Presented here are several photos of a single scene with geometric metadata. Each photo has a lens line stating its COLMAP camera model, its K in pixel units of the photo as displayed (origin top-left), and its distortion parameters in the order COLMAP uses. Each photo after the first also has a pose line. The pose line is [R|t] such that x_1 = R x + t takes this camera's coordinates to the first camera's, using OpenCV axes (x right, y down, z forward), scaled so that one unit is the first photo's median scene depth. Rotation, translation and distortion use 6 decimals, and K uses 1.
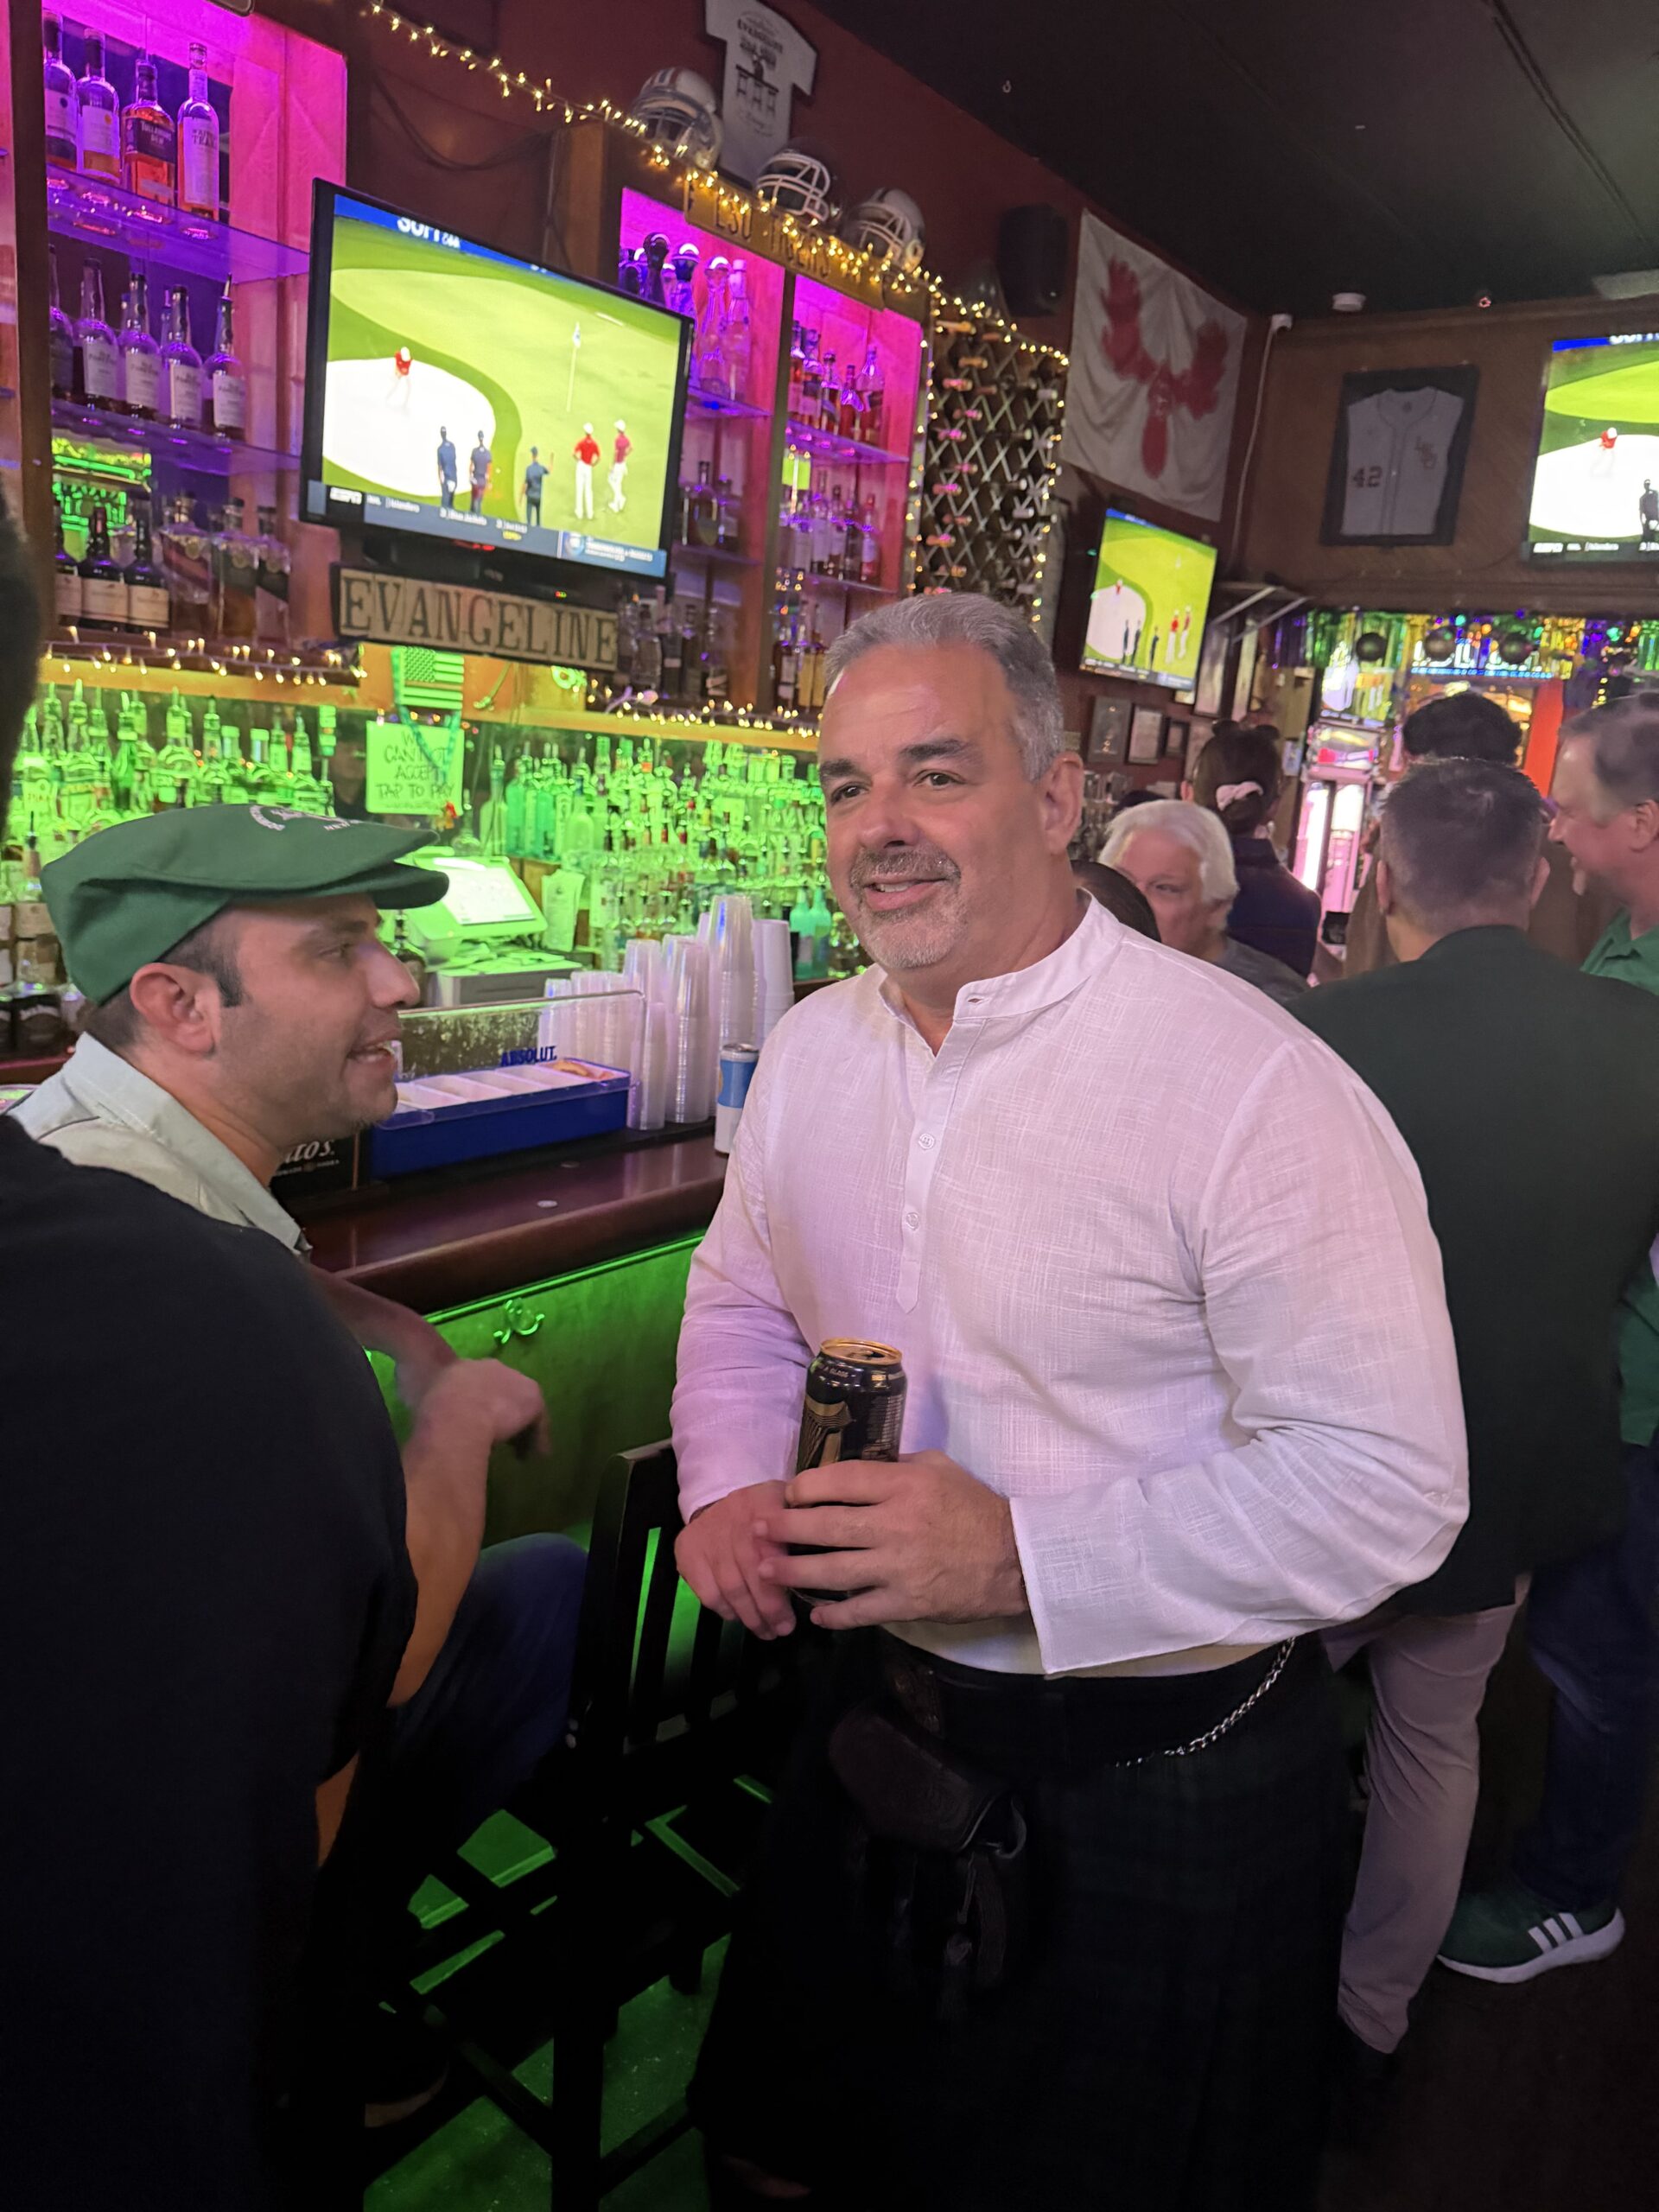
lens RADIAL K [[1588.1, 0, 829.5], [0, 1588.1, 1106.0], [0, 0, 1]] dist [-0.006630, -0.000594]
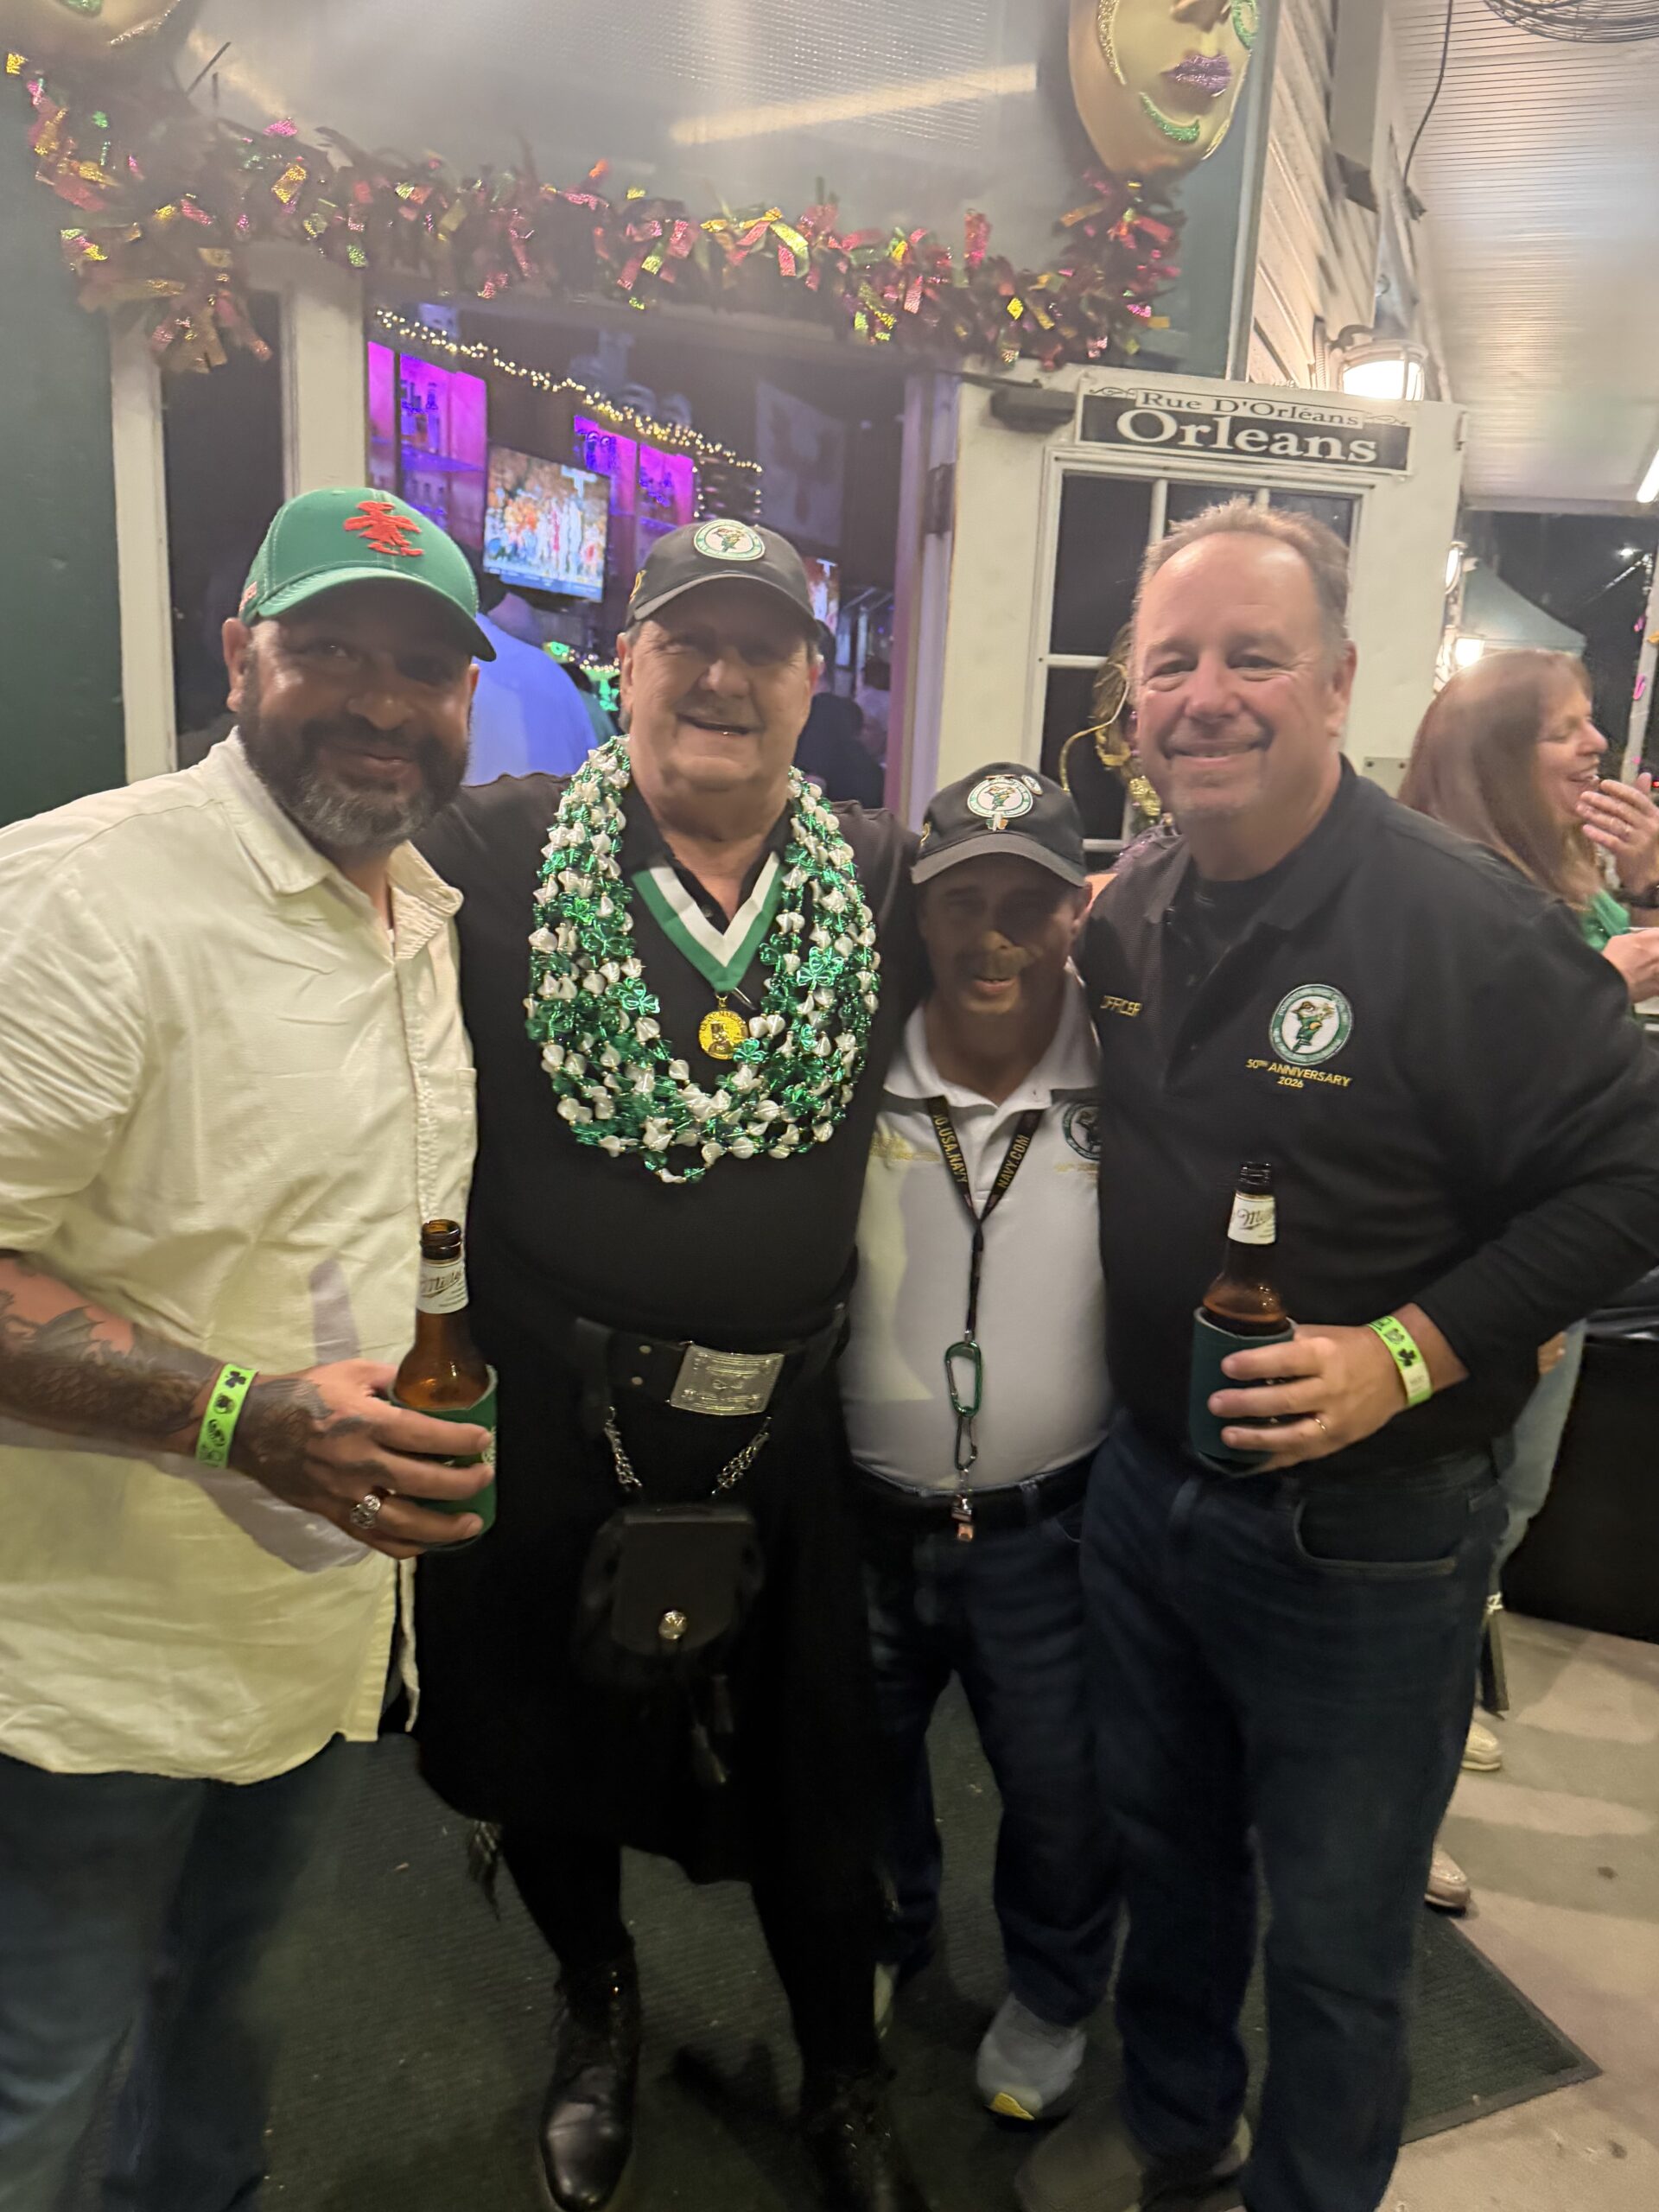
lens RADIAL K [[1588.1, 0, 829.5], [0, 1588.1, 1106.0], [0, 0, 1]] dist [-0.006630, -0.000594]
pose [[0.968242, -0.091339, 0.232731, -0.336809], [0.087216, 0.995797, 0.027969, 0.274477], [-0.234308, -0.006782, 0.972139, -1.017655]]
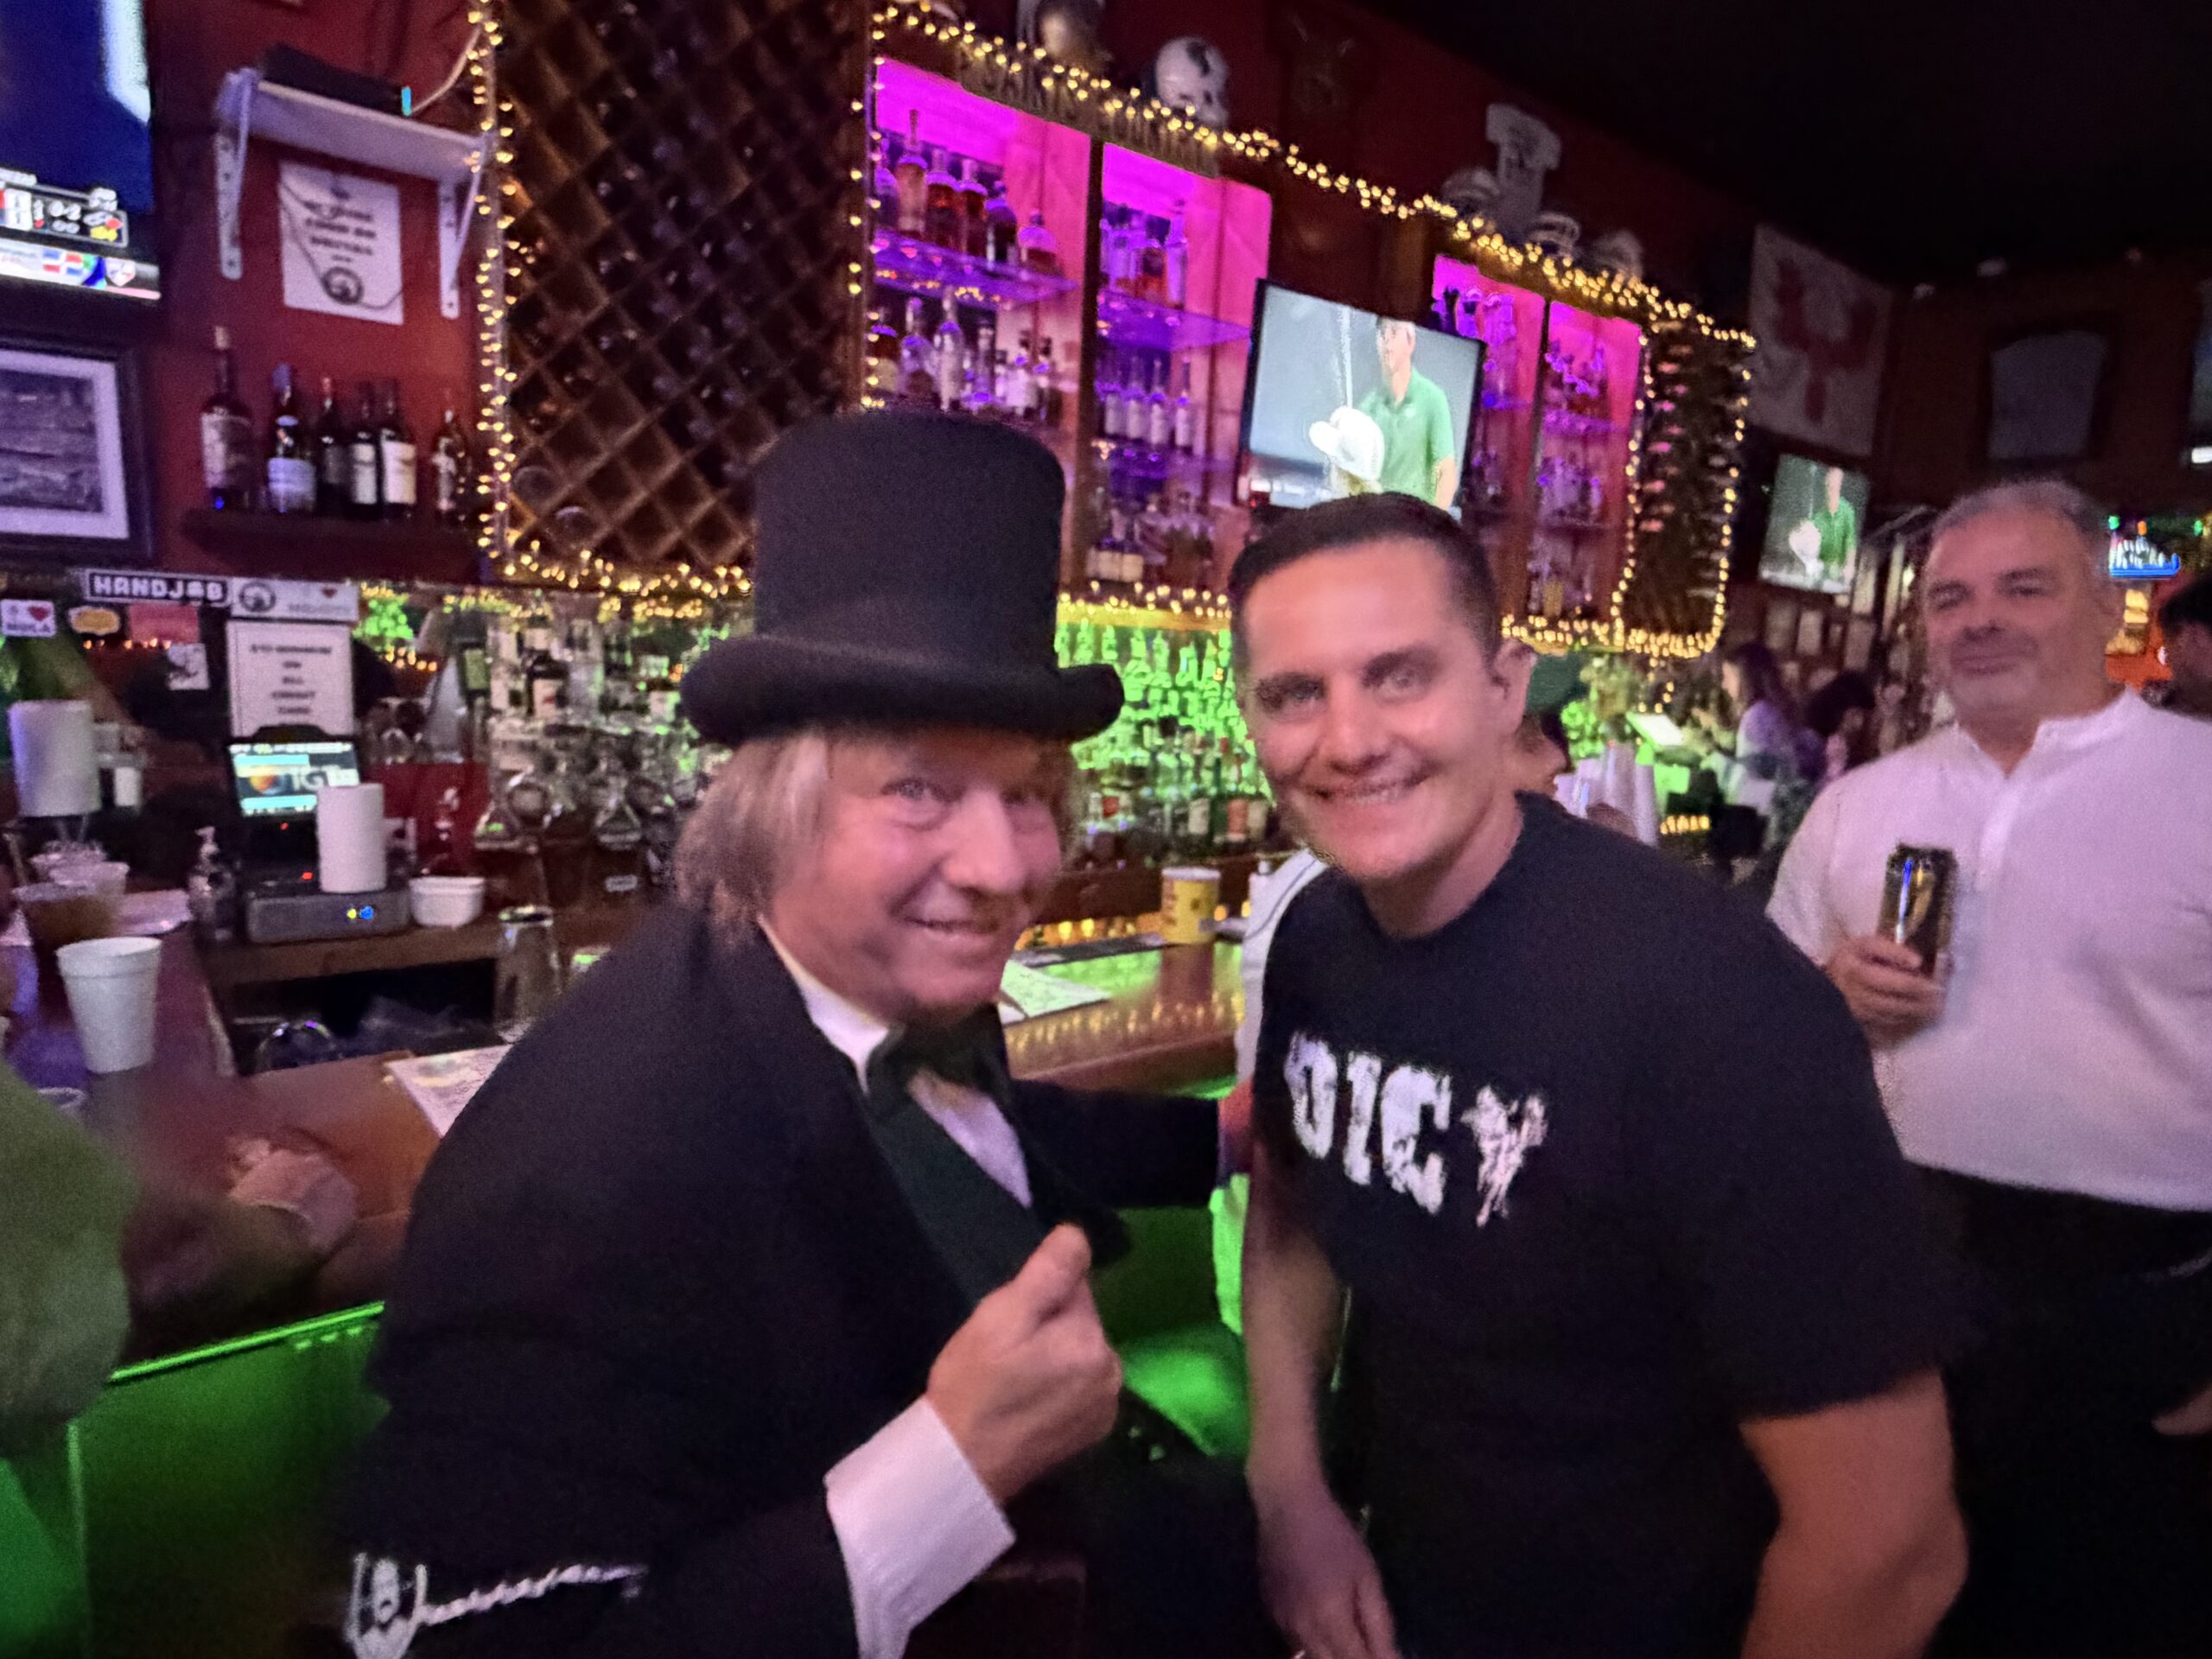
lens RADIAL K [[1292.9, 0, 1108.9], [0, 1292.9, 858.2], [0, 0, 1]] dist [0.004572, -0.000758]
pose [[0.968185, -0.008451, -0.250092, -0.115914], [-0.013142, 0.996333, -0.084546, 0.043227], [0.249889, 0.085143, 0.964524, -0.111765]]
